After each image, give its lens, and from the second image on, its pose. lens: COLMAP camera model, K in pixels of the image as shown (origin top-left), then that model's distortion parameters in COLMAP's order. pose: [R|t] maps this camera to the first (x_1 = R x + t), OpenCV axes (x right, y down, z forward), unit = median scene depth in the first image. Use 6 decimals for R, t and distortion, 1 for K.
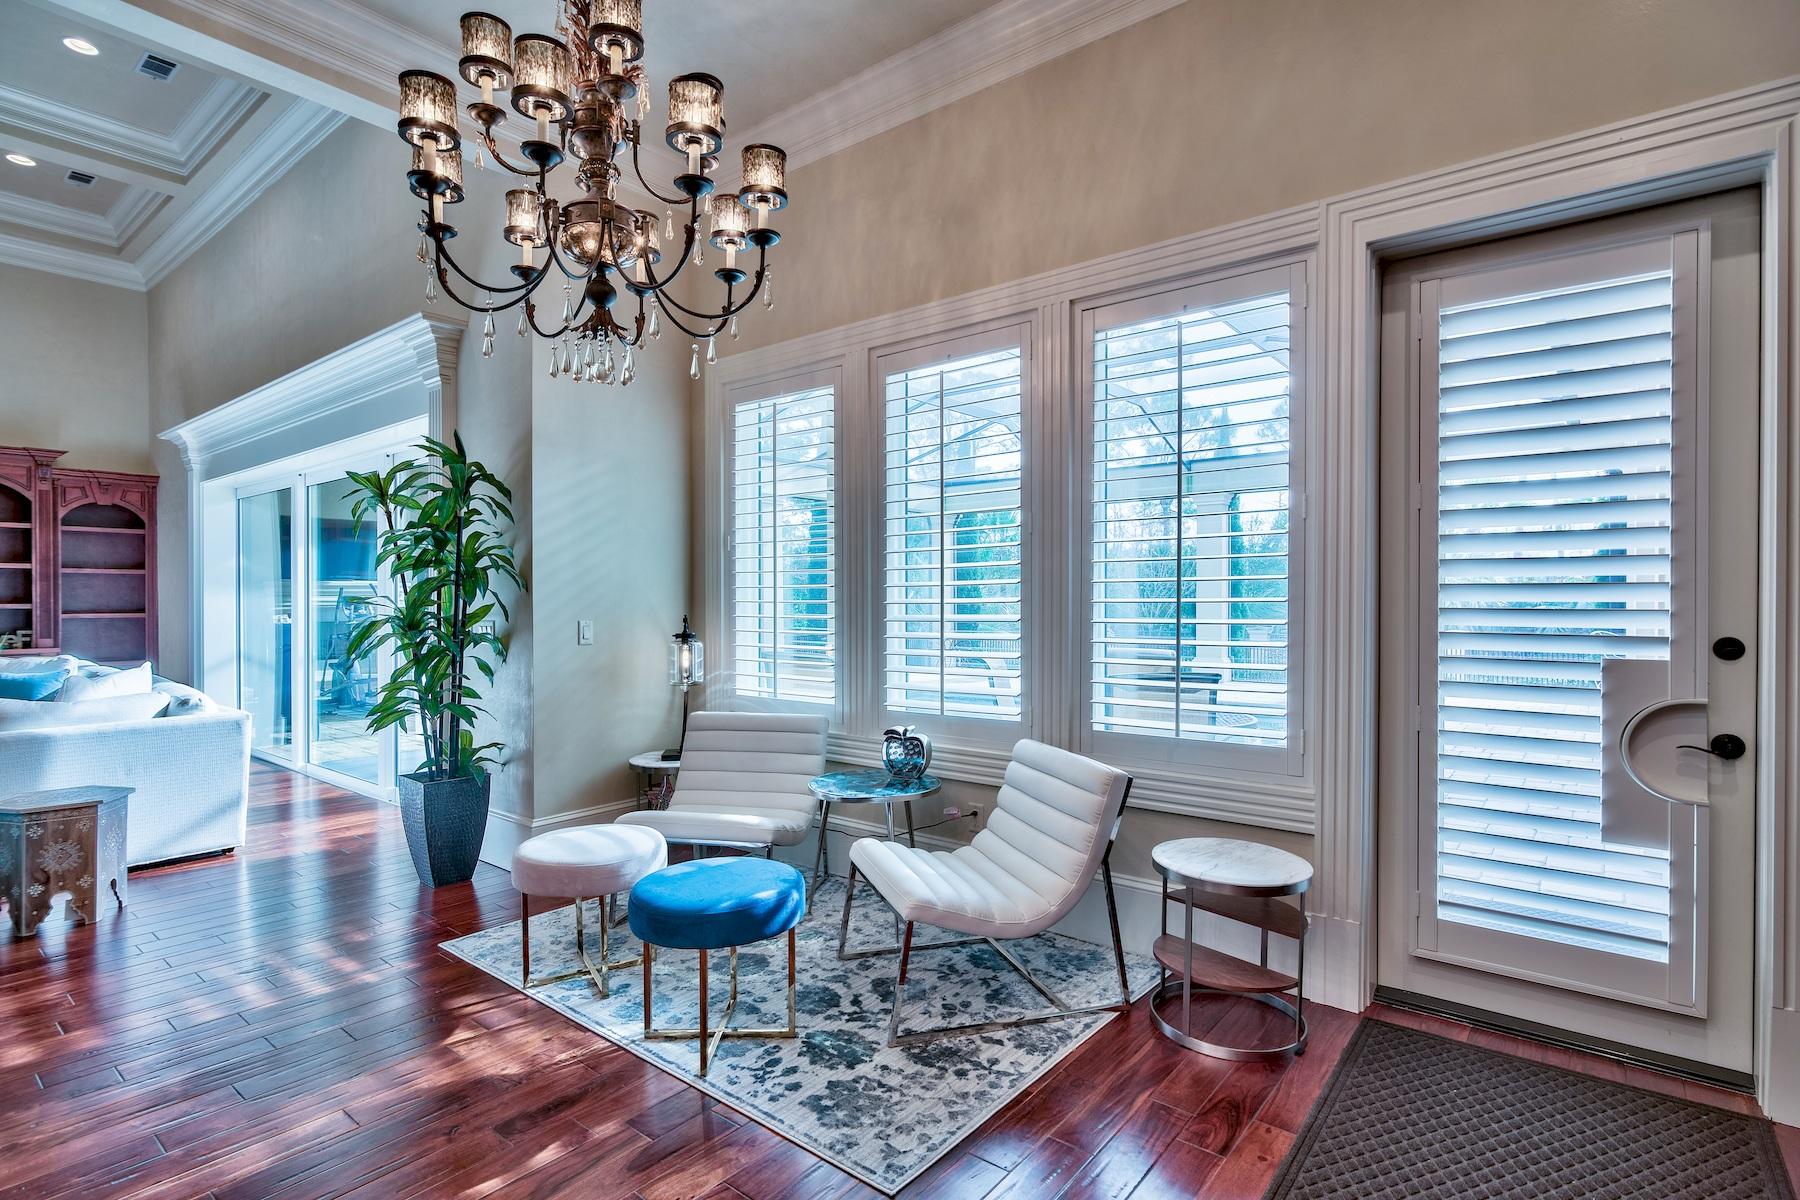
lens RADIAL K [[875.0, 0, 850.9], [0, 875.0, 596.4], [0, 0, 1]] dist [-0.004928, 0.001883]
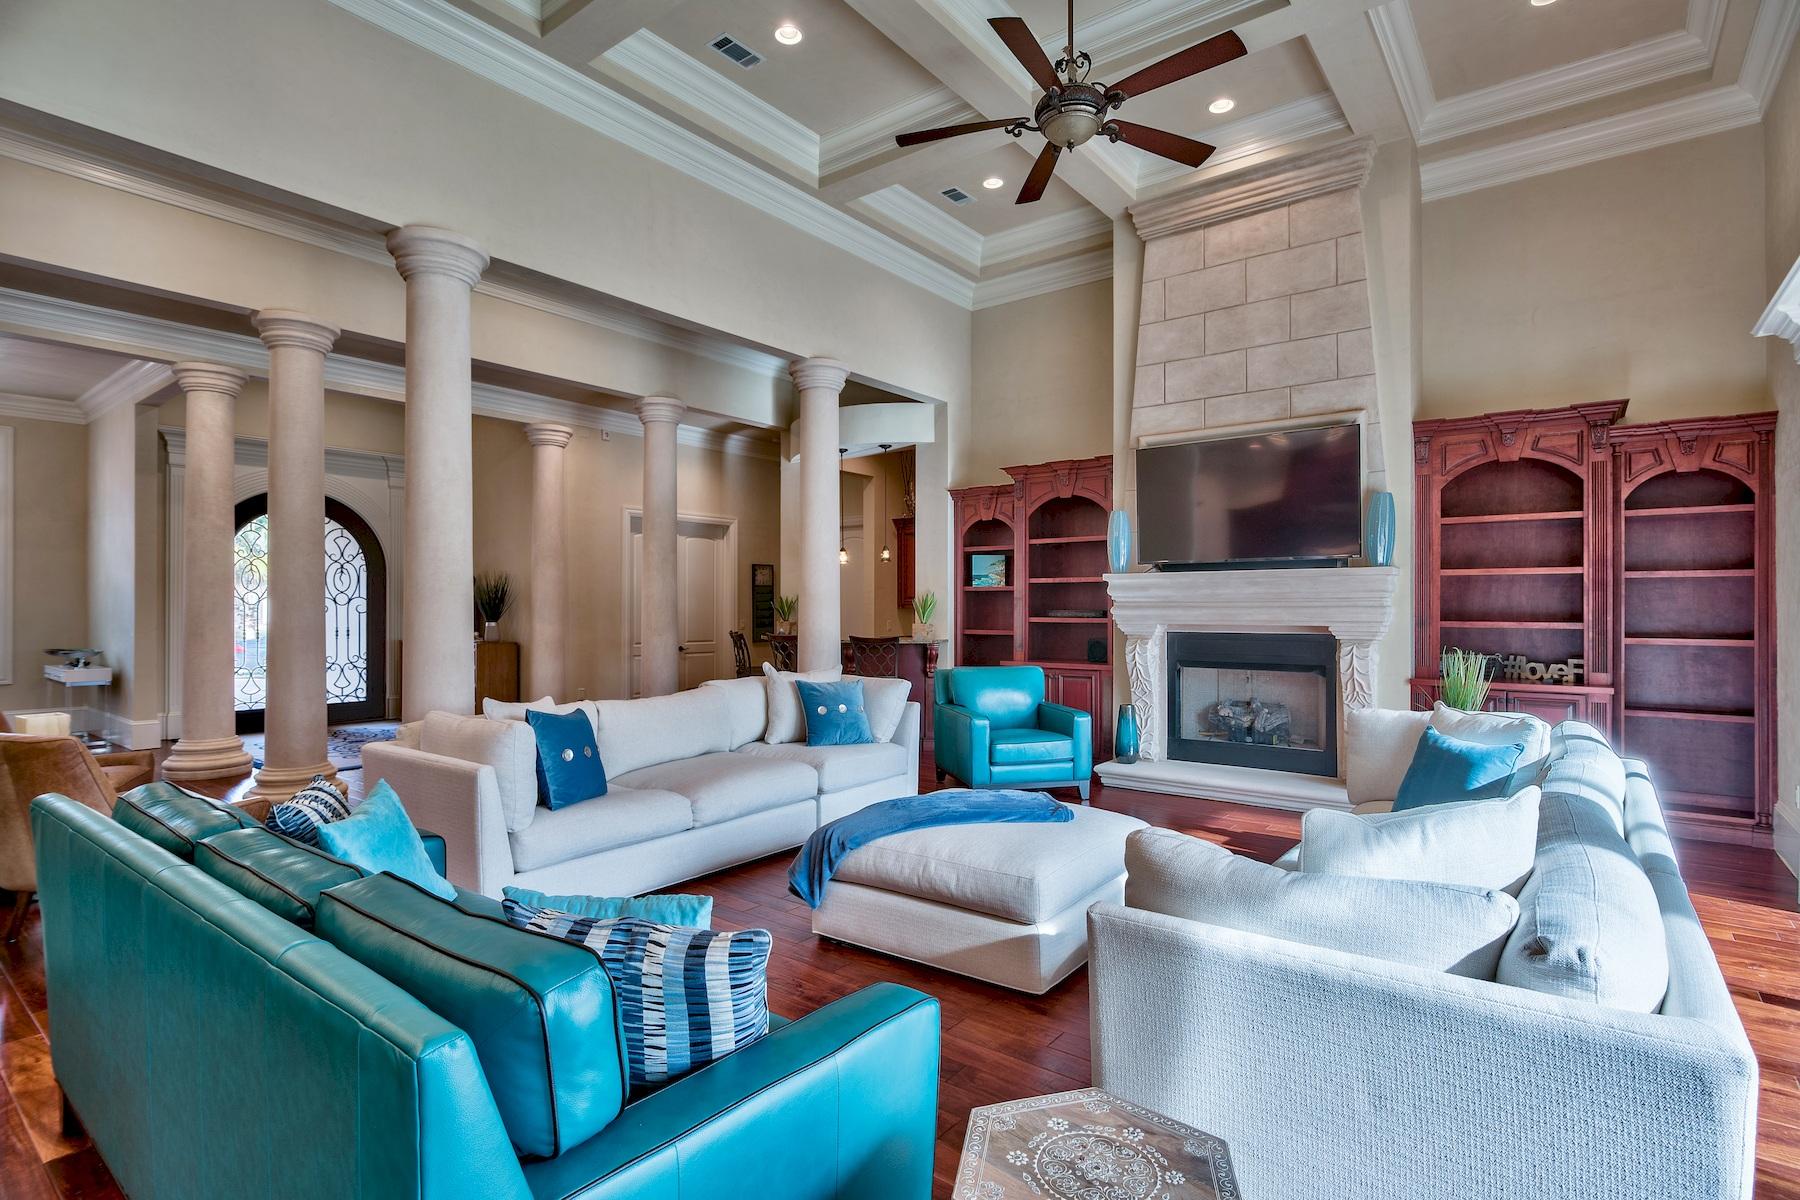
lens RADIAL K [[875.0, 0, 909.6], [0, 875.0, 605.9], [0, 0, 1]] dist [-0.004928, 0.001883]
pose [[0.044237, 0.000691, -0.999021, -0.245250], [0.003333, 0.999994, 0.000839, -0.007768], [0.999015, -0.003367, 0.044235, 0.414980]]
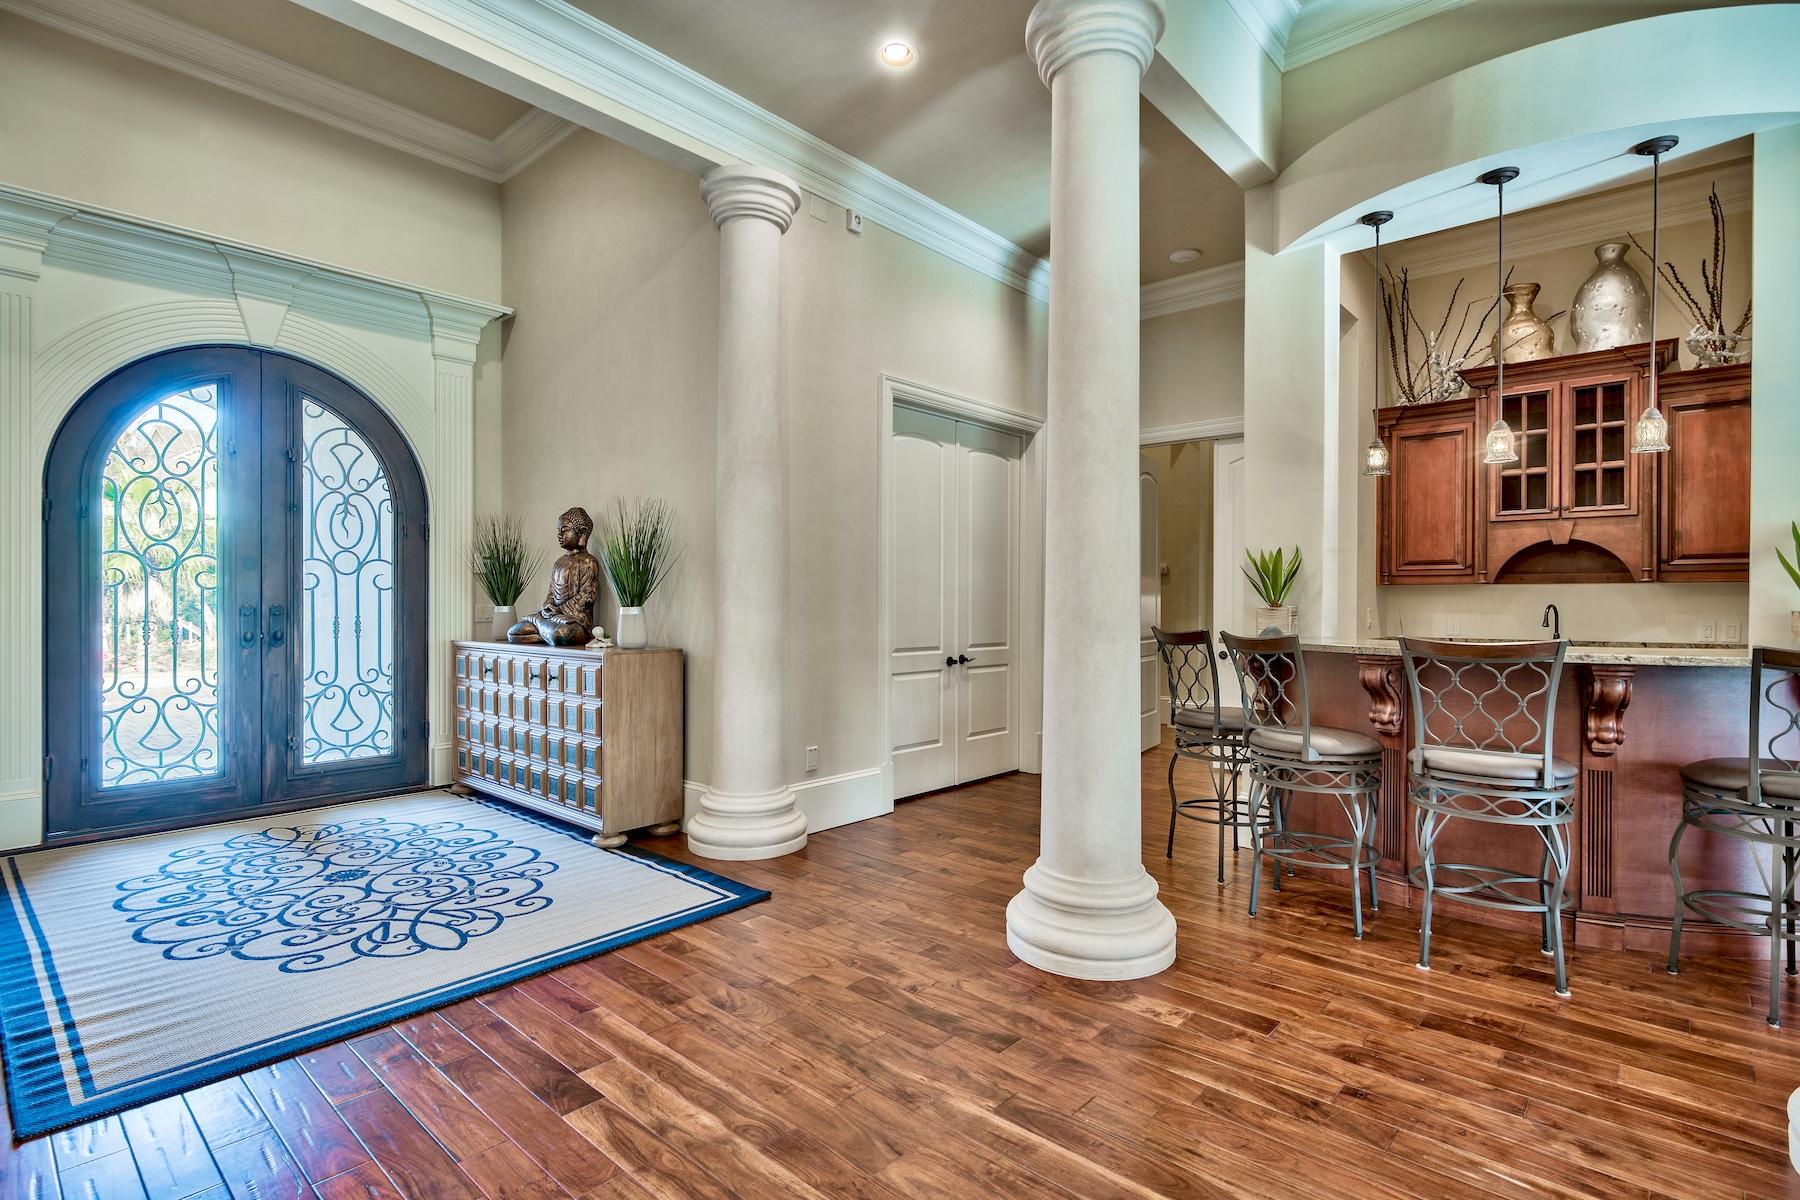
lens RADIAL K [[875.0, 0, 903.3], [0, 875.0, 602.2], [0, 0, 1]] dist [-0.004928, 0.001883]
pose [[-0.041140, 0.006522, -0.999132, -0.935355], [0.002267, 0.999977, 0.006434, 0.008334], [0.999151, -0.002000, -0.041153, 0.082998]]
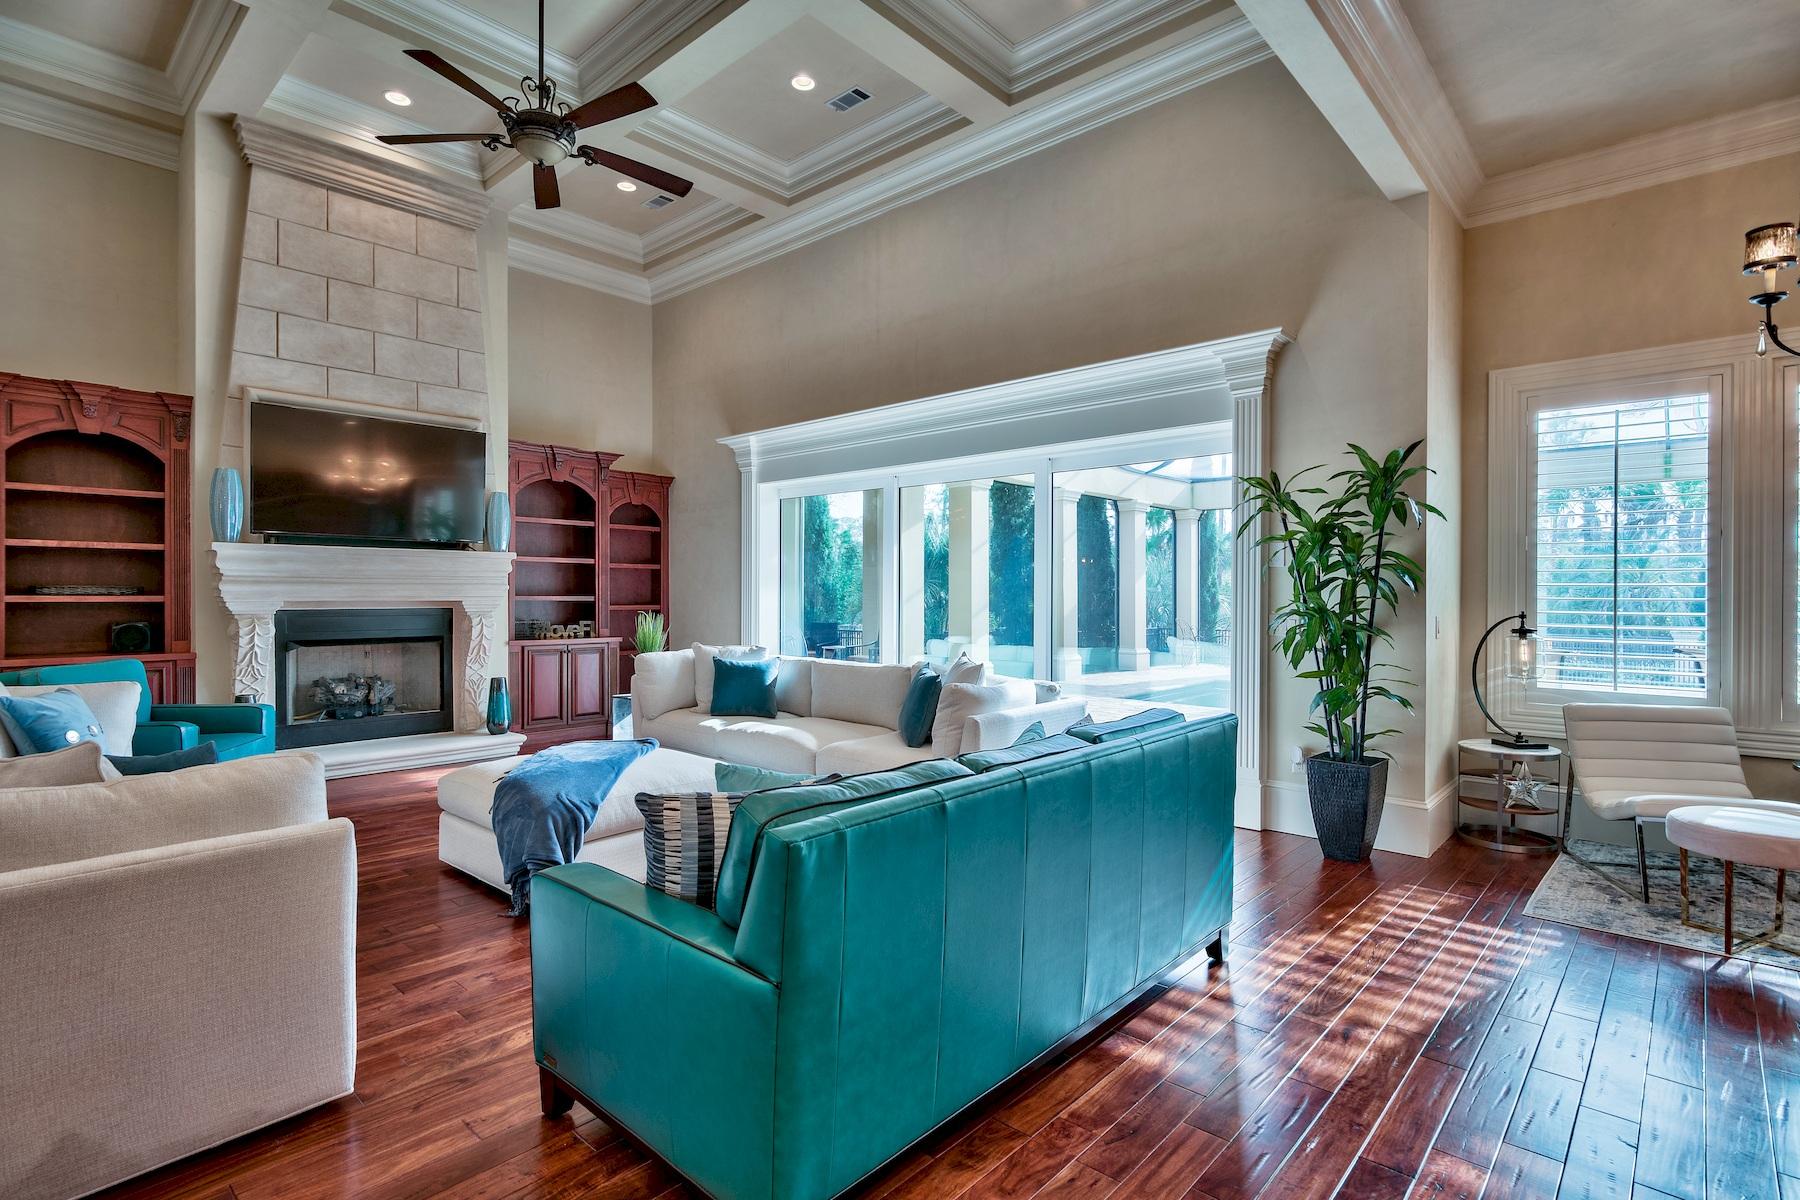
lens RADIAL K [[875.0, 0, 885.2], [0, 875.0, 597.7], [0, 0, 1]] dist [-0.004928, 0.001883]
pose [[0.998184, 0.005461, -0.059994, -0.515312], [-0.005025, 0.999960, 0.007411, 0.000472], [0.060032, -0.007096, 0.998171, -0.058809]]
